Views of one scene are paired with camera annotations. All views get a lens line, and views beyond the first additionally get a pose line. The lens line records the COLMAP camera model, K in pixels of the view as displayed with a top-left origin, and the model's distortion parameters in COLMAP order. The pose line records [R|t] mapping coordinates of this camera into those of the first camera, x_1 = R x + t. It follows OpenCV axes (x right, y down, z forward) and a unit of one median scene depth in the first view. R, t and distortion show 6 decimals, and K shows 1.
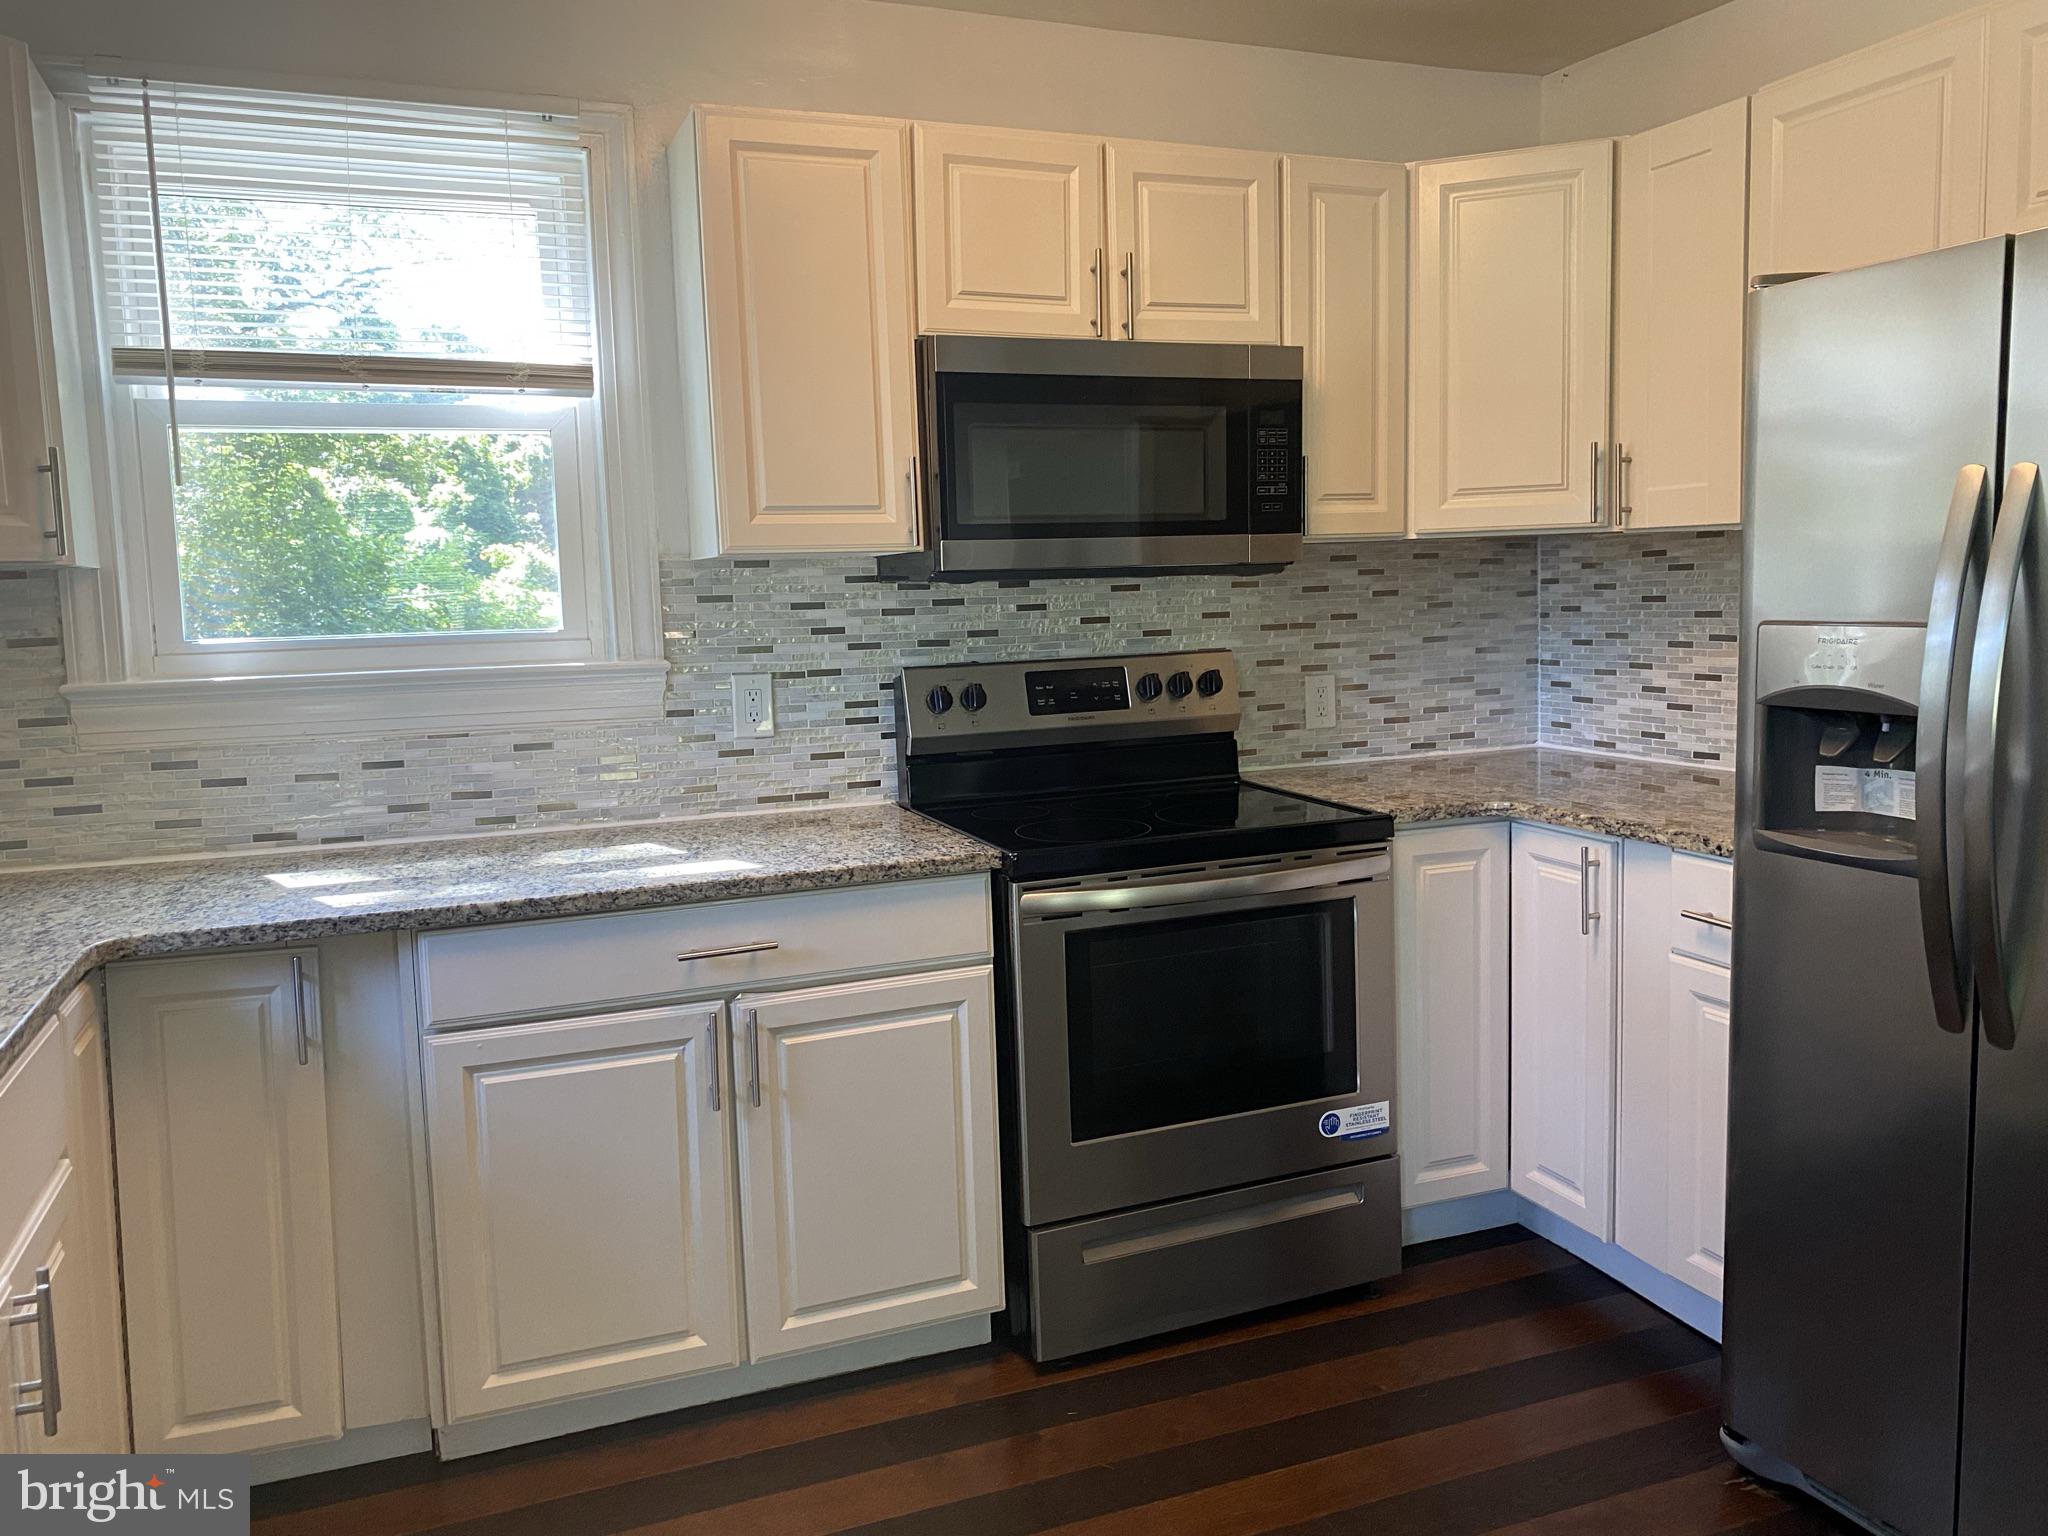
lens RADIAL K [[1543.9, 0, 1024.0], [0, 1543.9, 768.0], [0, 0, 1]] dist [0.009021, -0.007371]
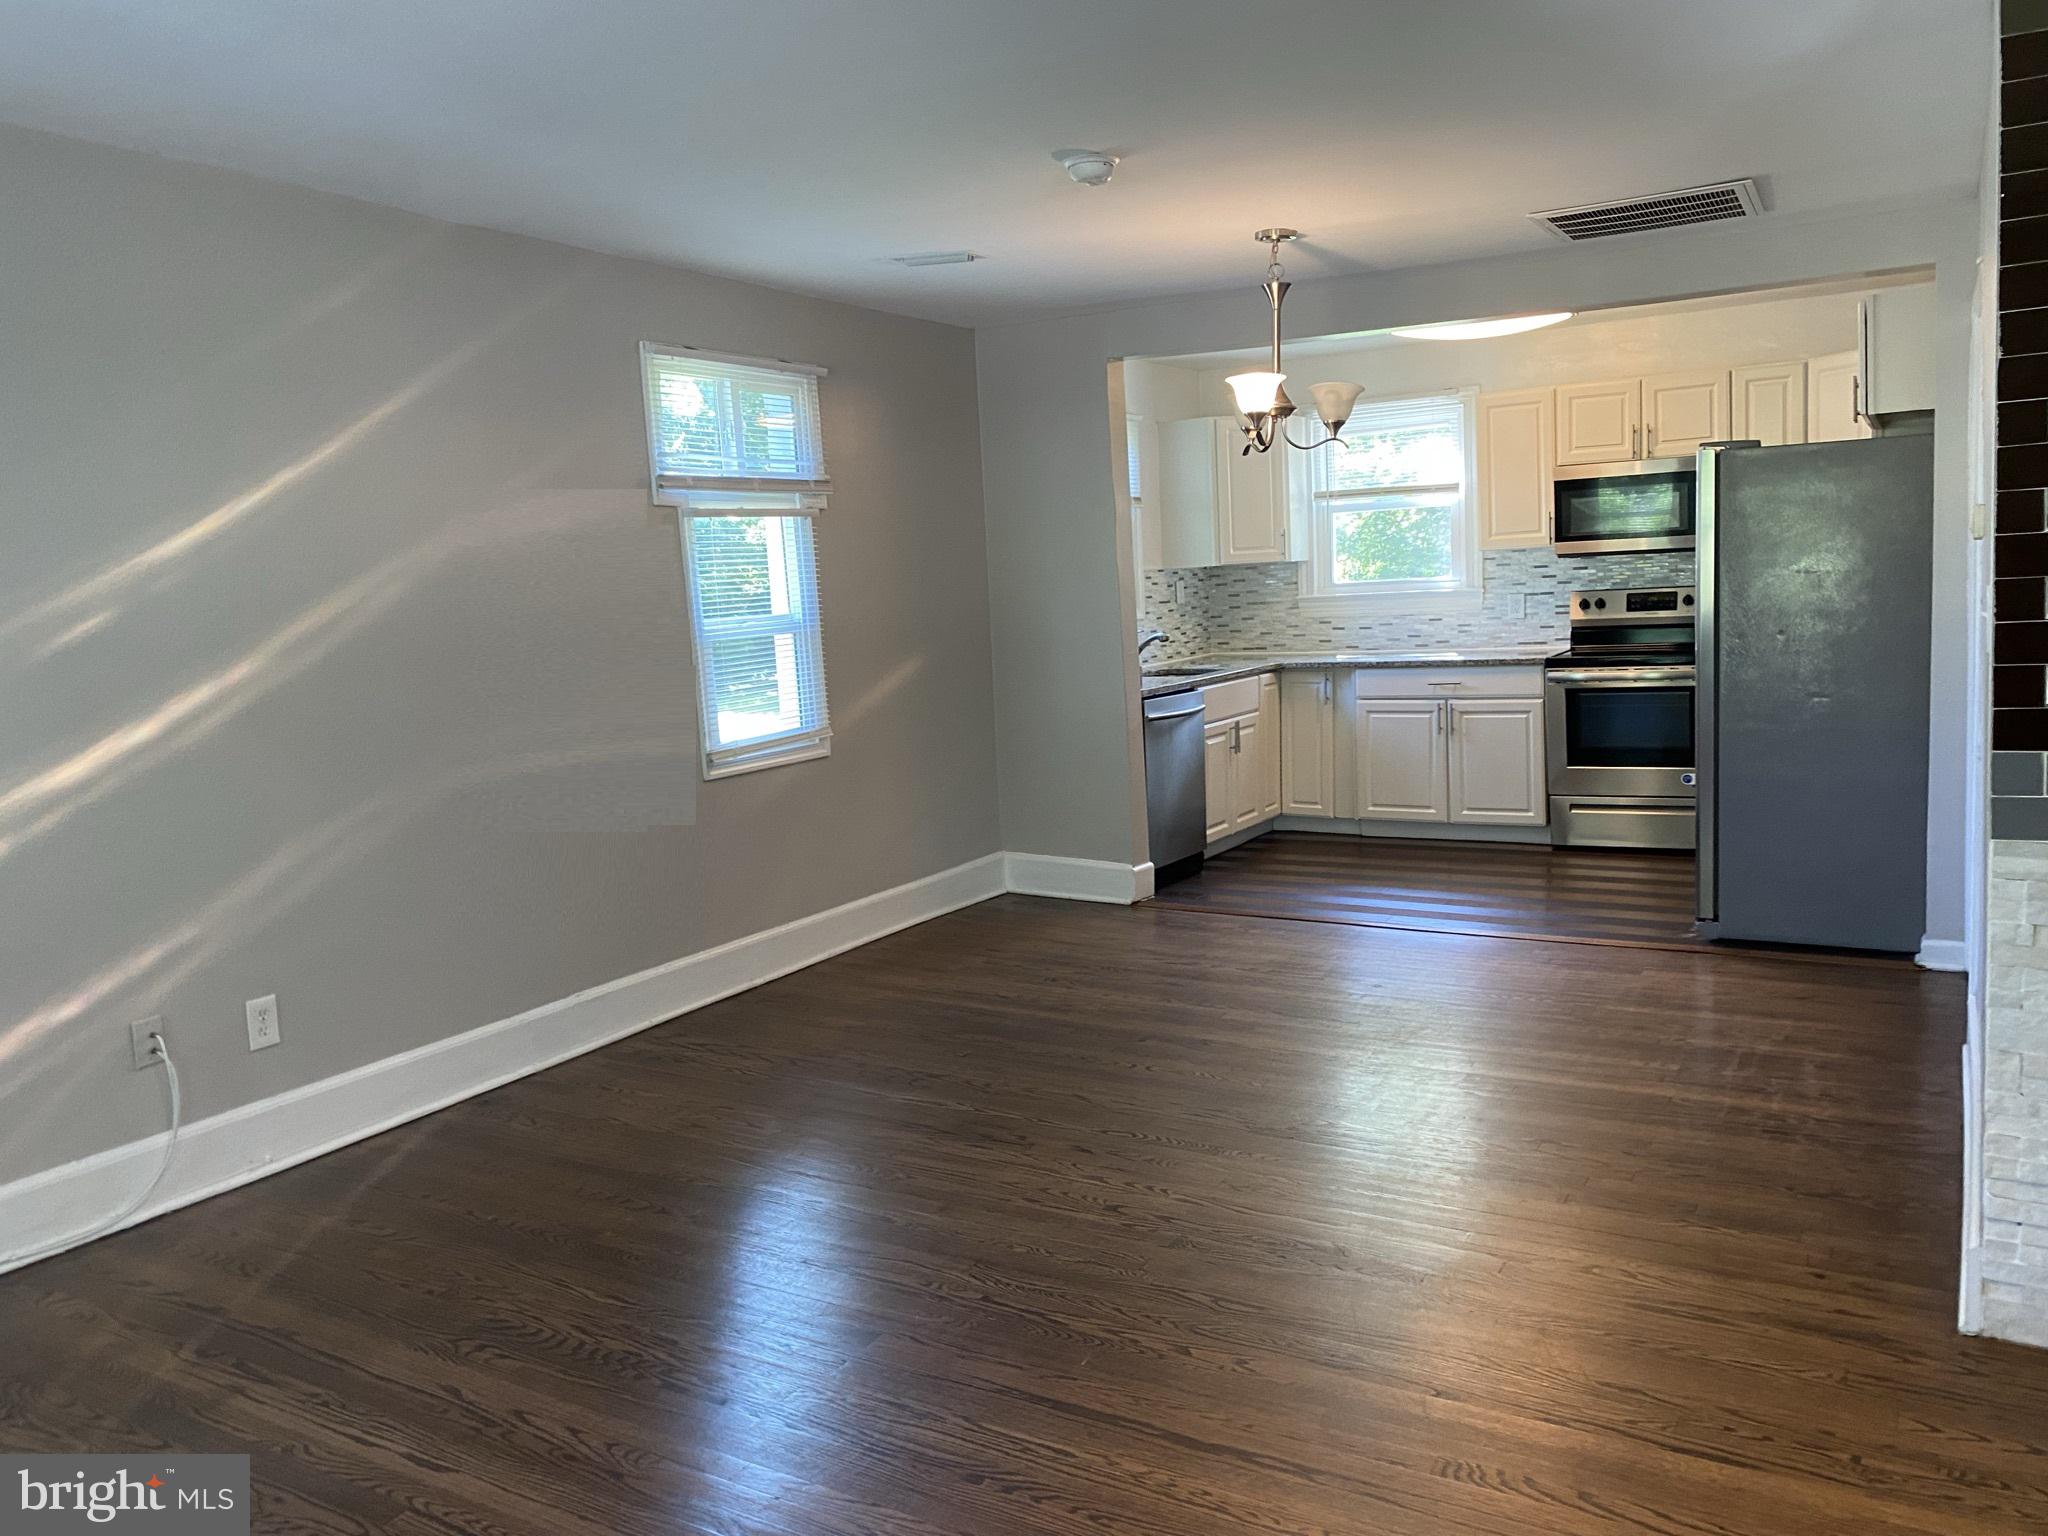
lens RADIAL K [[1543.9, 0, 1024.0], [0, 1543.9, 768.0], [0, 0, 1]] dist [0.009021, -0.007371]
pose [[0.618786, 0.092954, -0.780040, 1.451408], [-0.050136, 0.995623, 0.078872, 0.071488], [0.783958, -0.009697, 0.620738, -1.342405]]
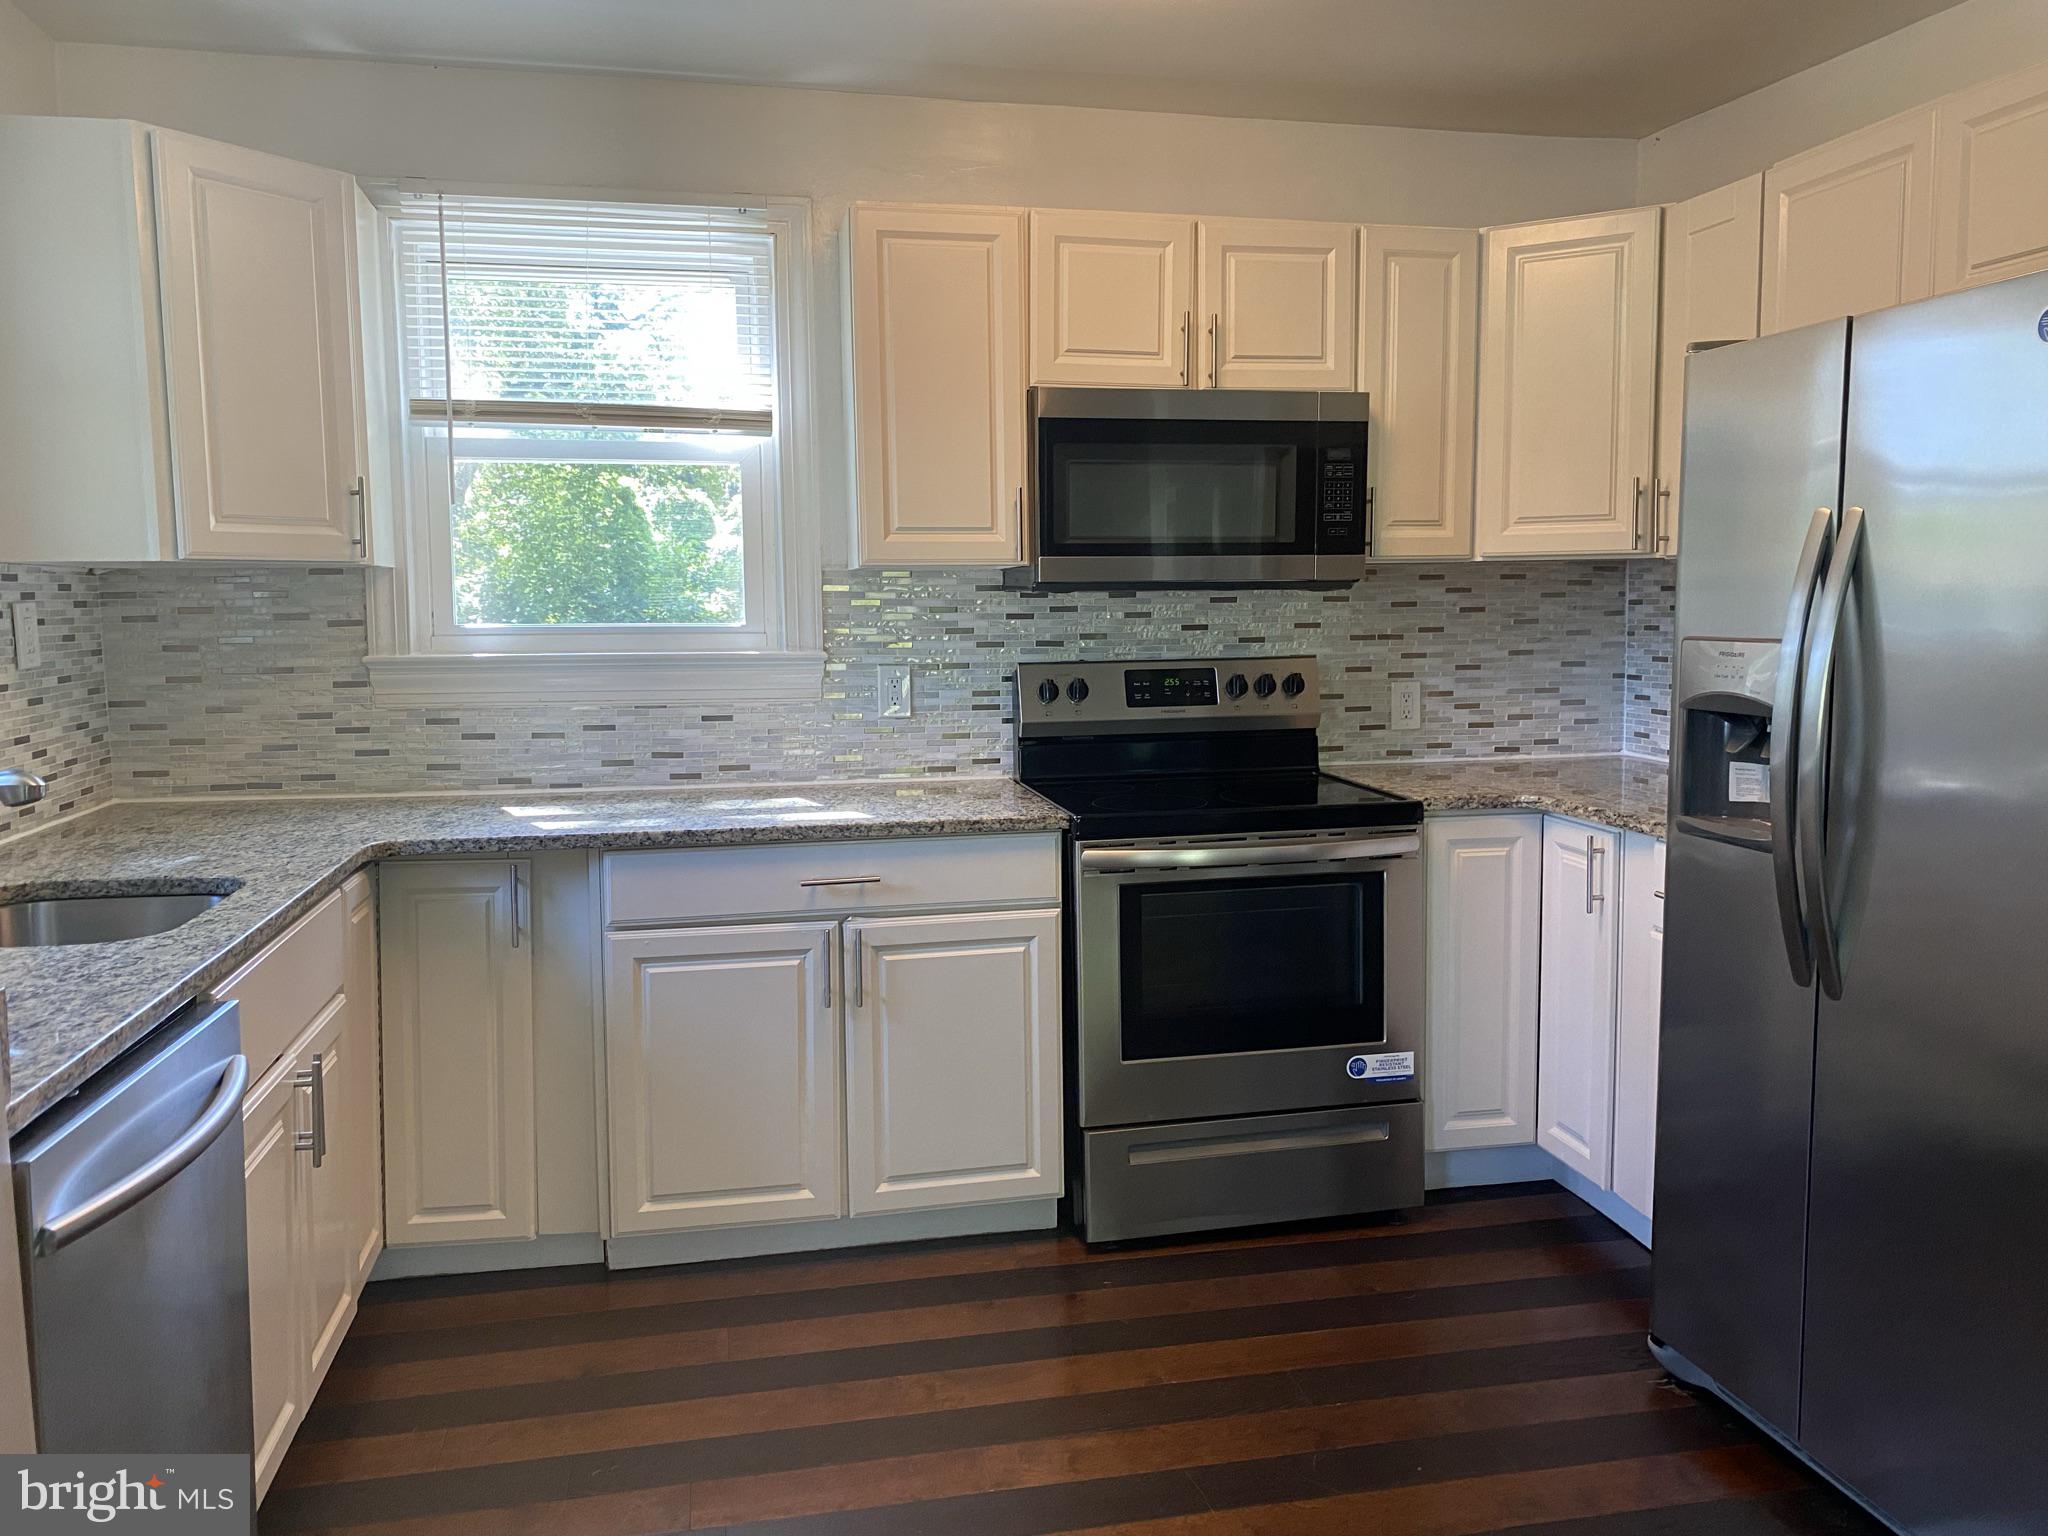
lens RADIAL K [[1505.8, 0, 1024.0], [0, 1505.8, 768.0], [0, 0, 1]] dist [0.050212, -0.102068]
pose [[0.985846, 0.038680, -0.163132, 0.127182], [-0.039511, 0.999217, -0.001848, 0.019121], [0.162933, 0.008267, 0.986603, -0.155204]]
